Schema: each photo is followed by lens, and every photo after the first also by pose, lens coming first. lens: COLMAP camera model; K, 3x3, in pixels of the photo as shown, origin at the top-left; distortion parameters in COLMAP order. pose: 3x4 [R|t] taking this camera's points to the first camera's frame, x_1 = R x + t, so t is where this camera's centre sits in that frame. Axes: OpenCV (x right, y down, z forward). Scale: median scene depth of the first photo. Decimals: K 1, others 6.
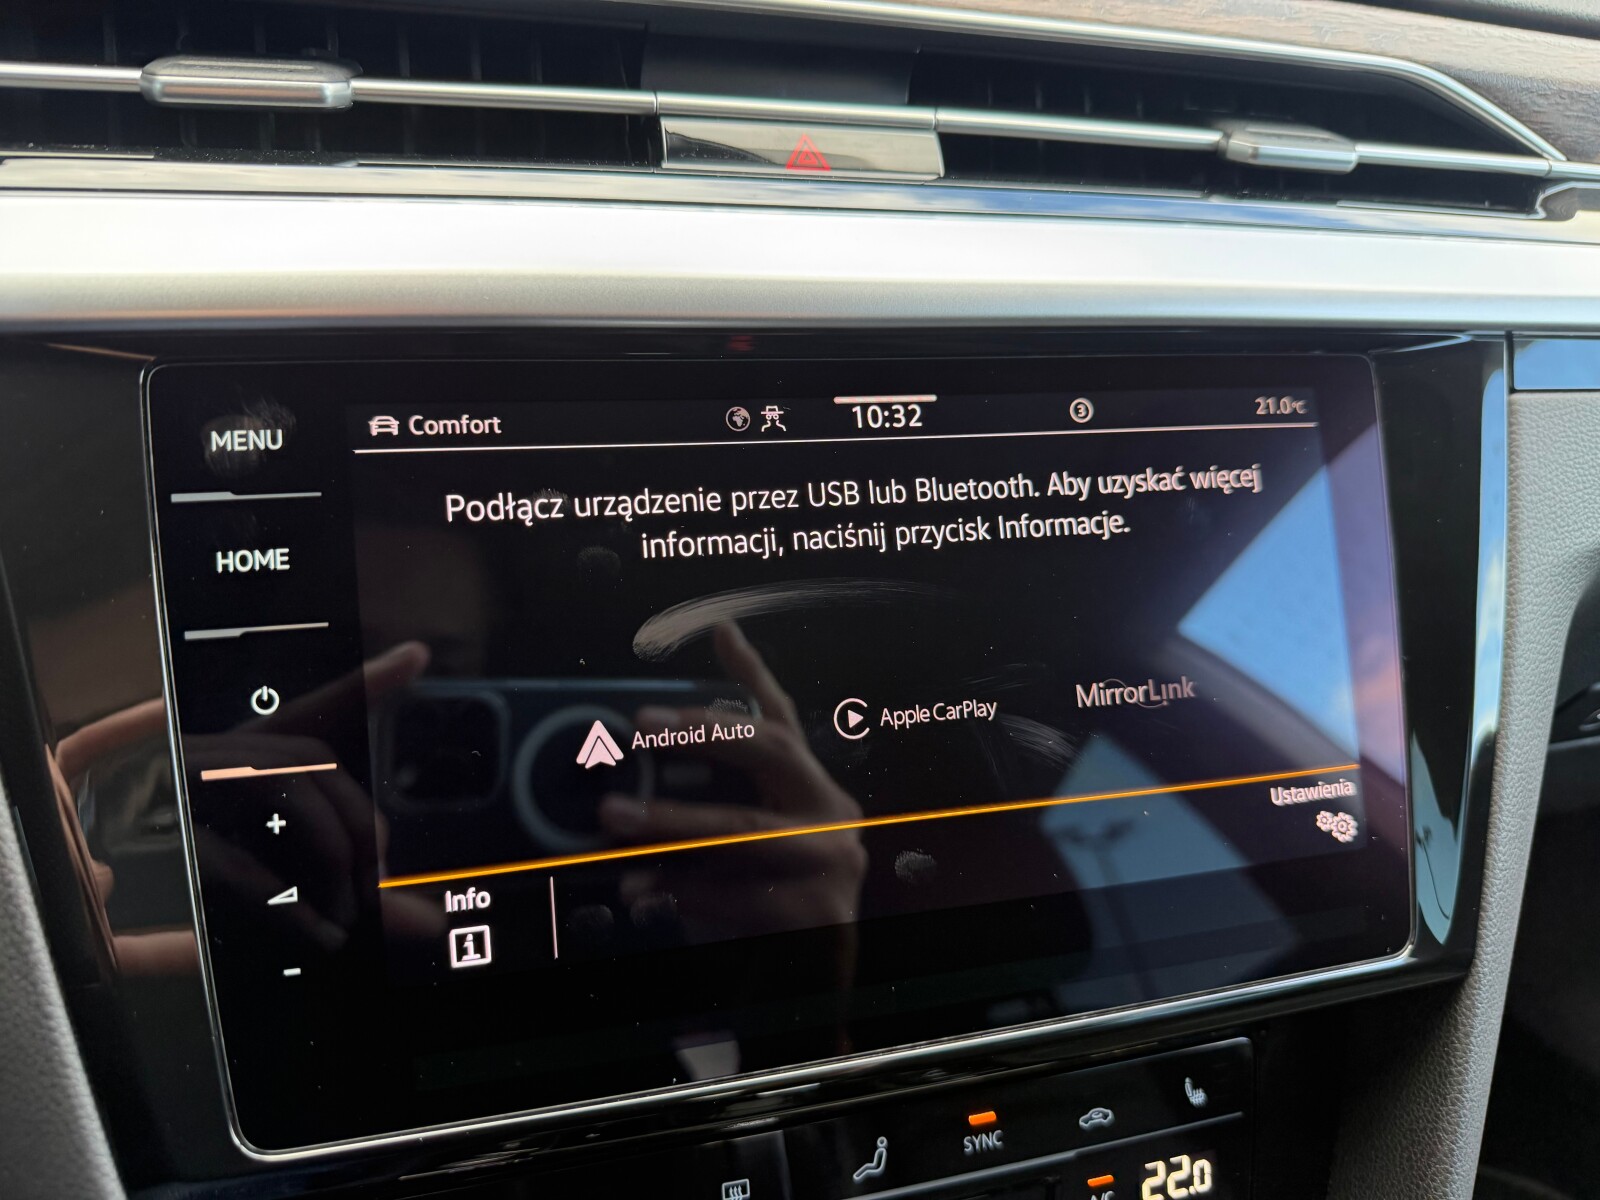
lens RADIAL K [[1144.1, 0, 807.1], [0, 1144.1, 603.6], [0, 0, 1]] dist [0.022289, -0.048611]
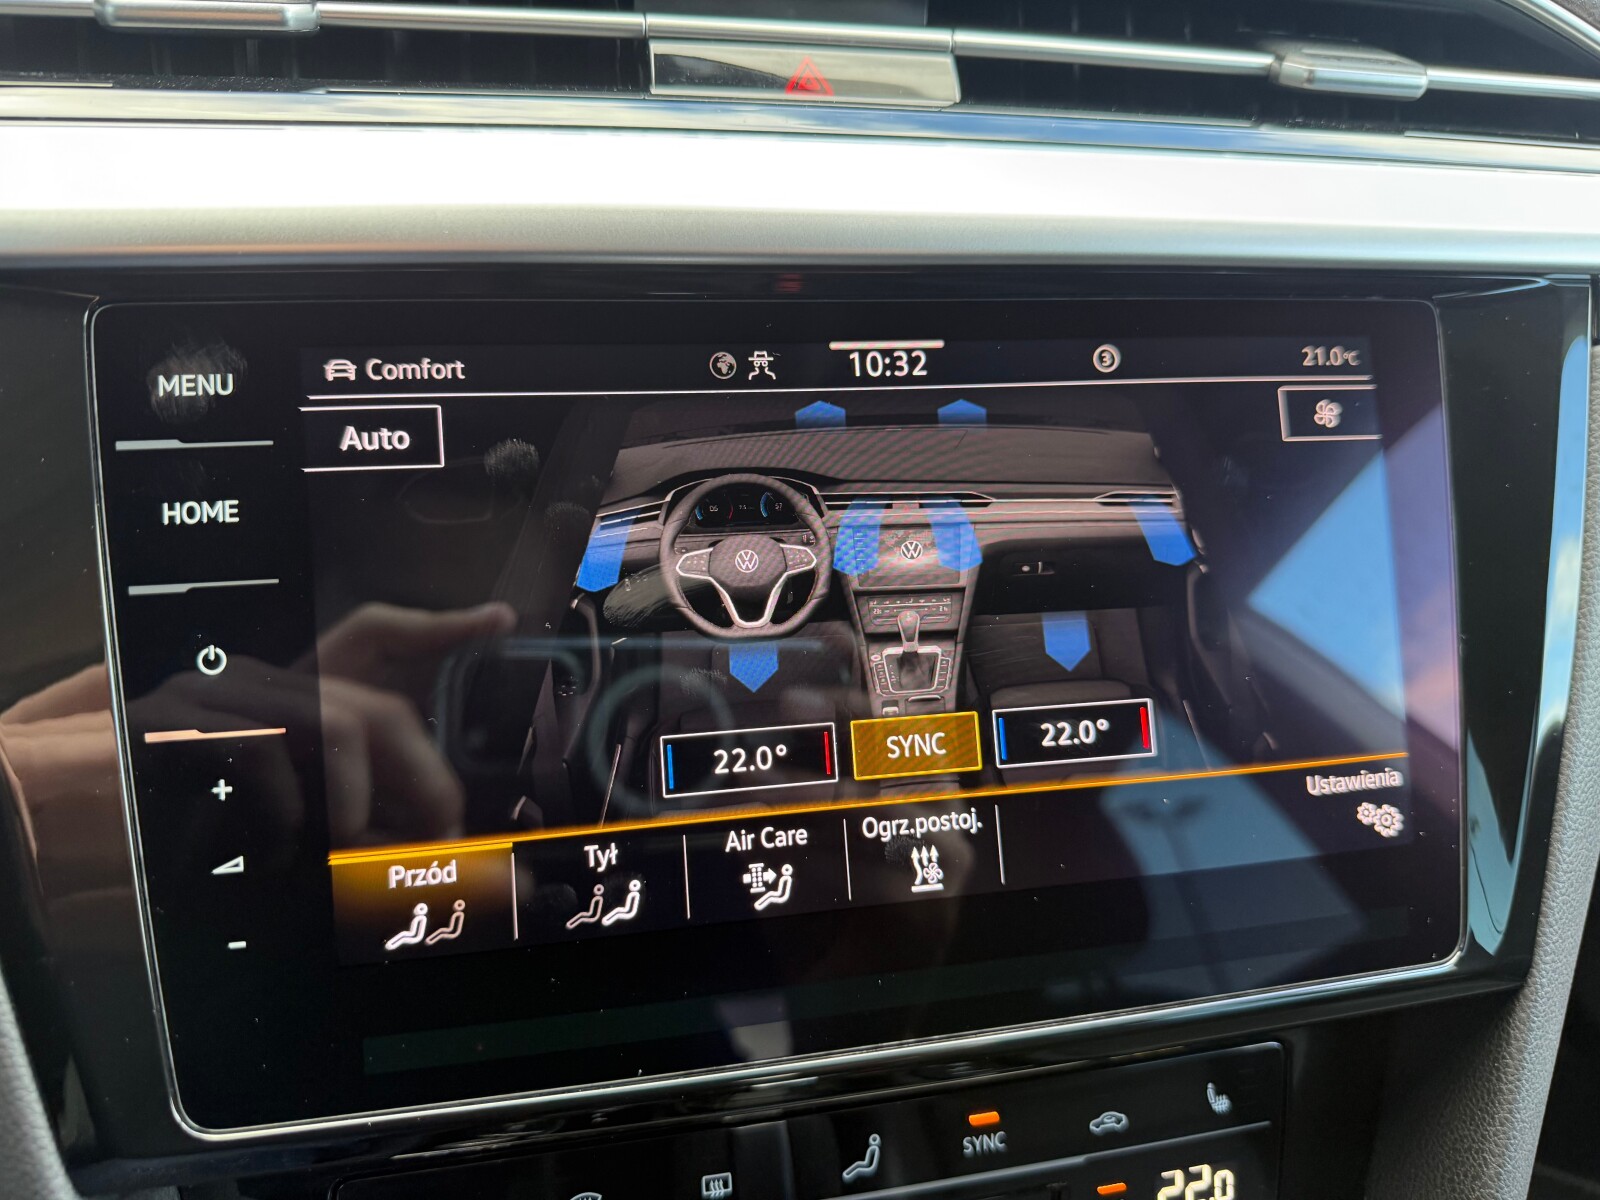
lens RADIAL K [[1144.1, 0, 804.5], [0, 1144.1, 606.6], [0, 0, 1]] dist [0.022289, -0.048611]
pose [[0.998013, 0.015686, -0.061021, 0.059335], [-0.013897, 0.999464, 0.029638, 0.004223], [0.061454, -0.028731, 0.997696, 0.068536]]
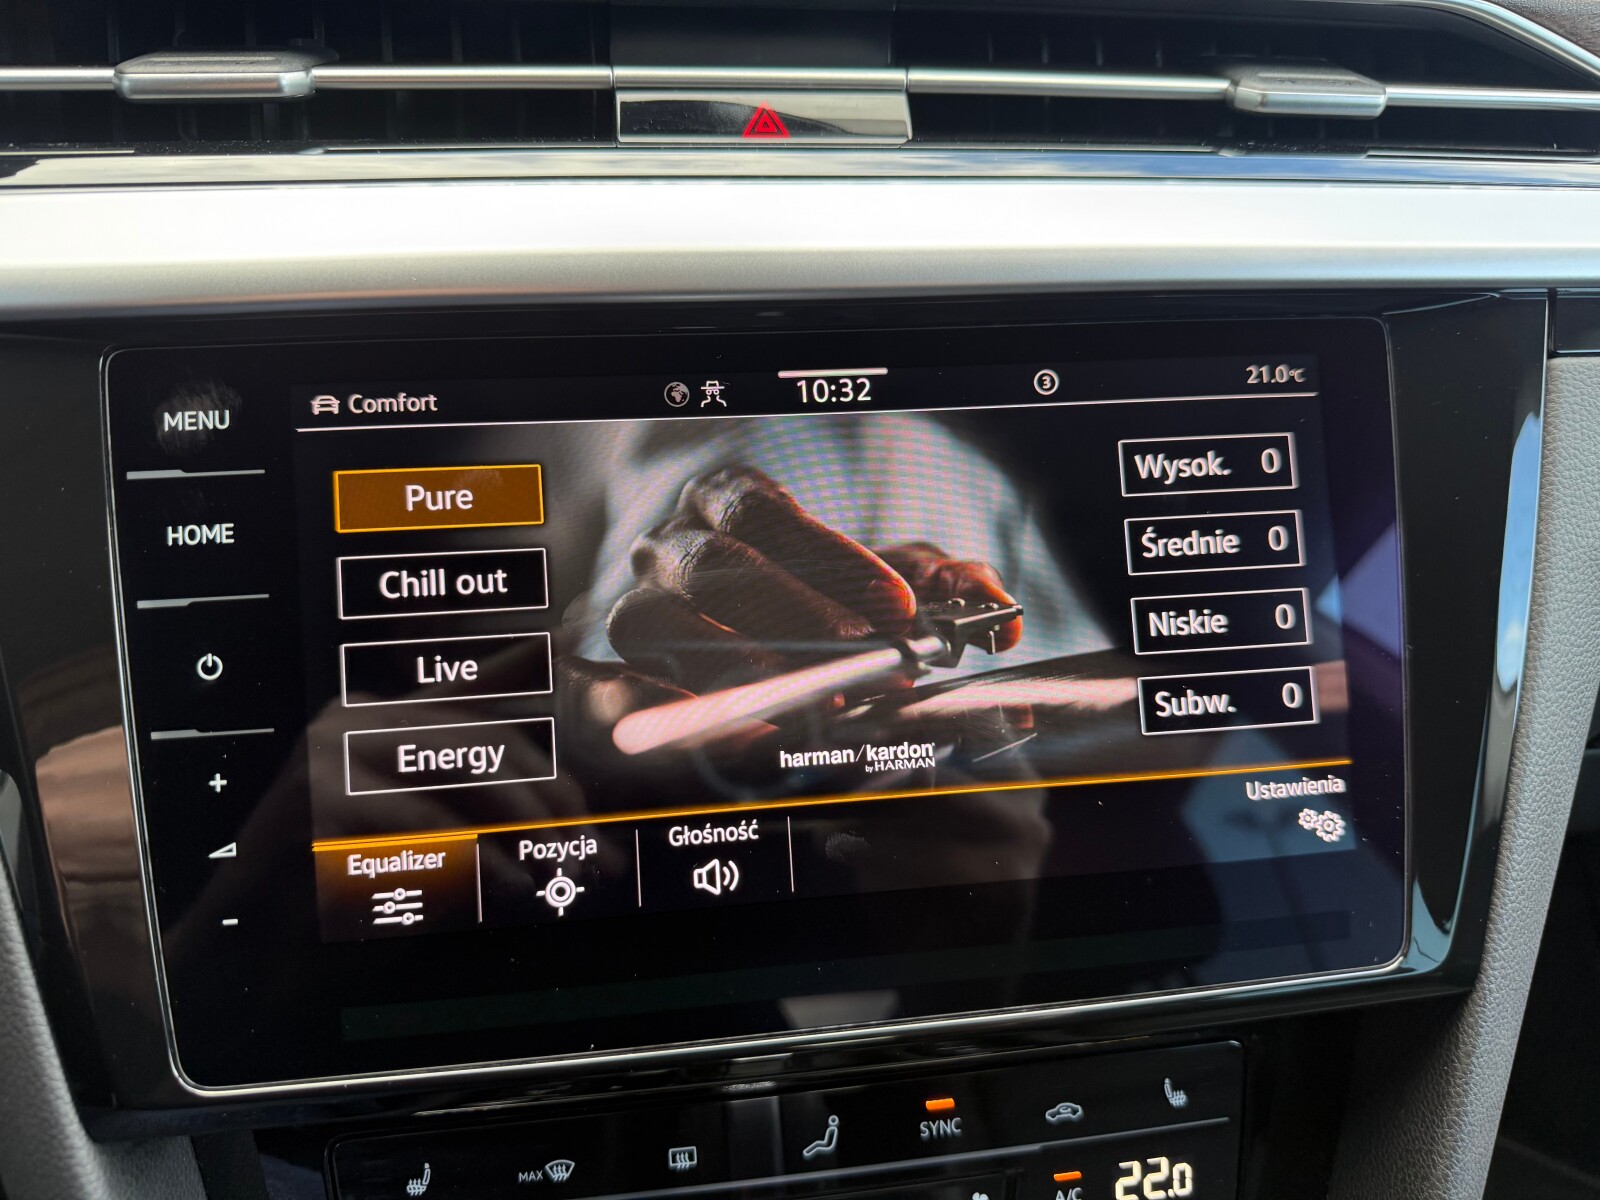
lens RADIAL K [[1144.1, 0, 819.5], [0, 1144.1, 611.1], [0, 0, 1]] dist [0.022289, -0.048611]
pose [[0.990918, 0.016010, -0.133511, 0.182018], [-0.011715, 0.999390, 0.032893, -0.006916], [0.133956, -0.031030, 0.990501, 0.022384]]
